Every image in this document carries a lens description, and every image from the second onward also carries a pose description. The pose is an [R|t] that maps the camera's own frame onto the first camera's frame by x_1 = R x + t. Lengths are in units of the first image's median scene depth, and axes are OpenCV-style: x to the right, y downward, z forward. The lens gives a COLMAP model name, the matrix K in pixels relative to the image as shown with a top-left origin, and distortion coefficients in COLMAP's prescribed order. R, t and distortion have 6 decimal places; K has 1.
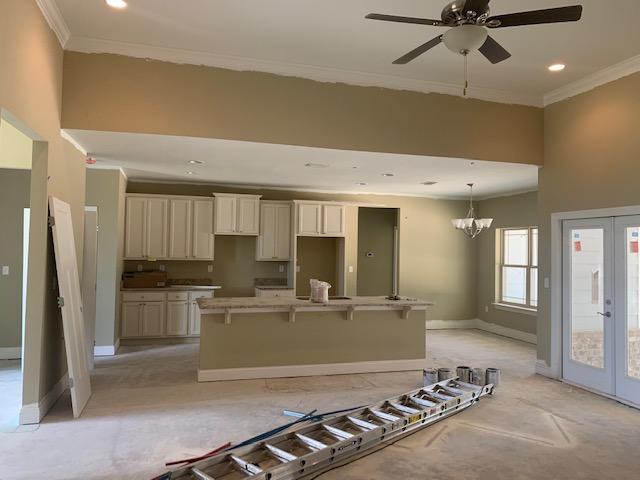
lens RADIAL K [[516.9, 0, 320.0], [0, 516.9, 240.0], [0, 0, 1]] dist [0.000784, -0.005090]
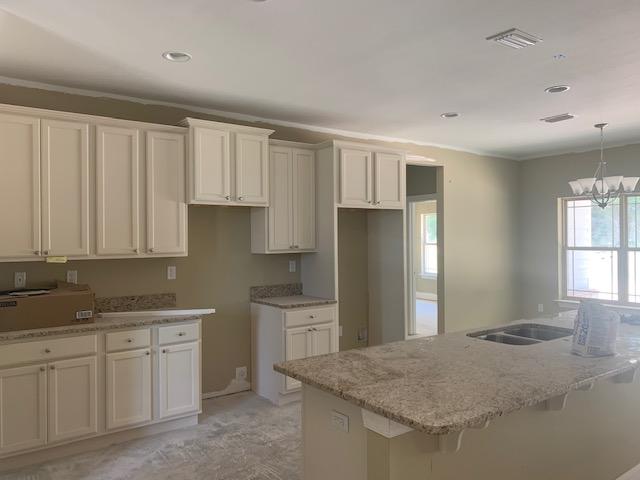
lens RADIAL K [[516.9, 0, 320.0], [0, 516.9, 240.0], [0, 0, 1]] dist [0.000784, -0.005090]
pose [[0.932149, -0.026492, 0.361104, -0.265387], [0.017888, 0.999471, 0.027149, 0.012686], [-0.361632, -0.018848, 0.932130, 0.494679]]
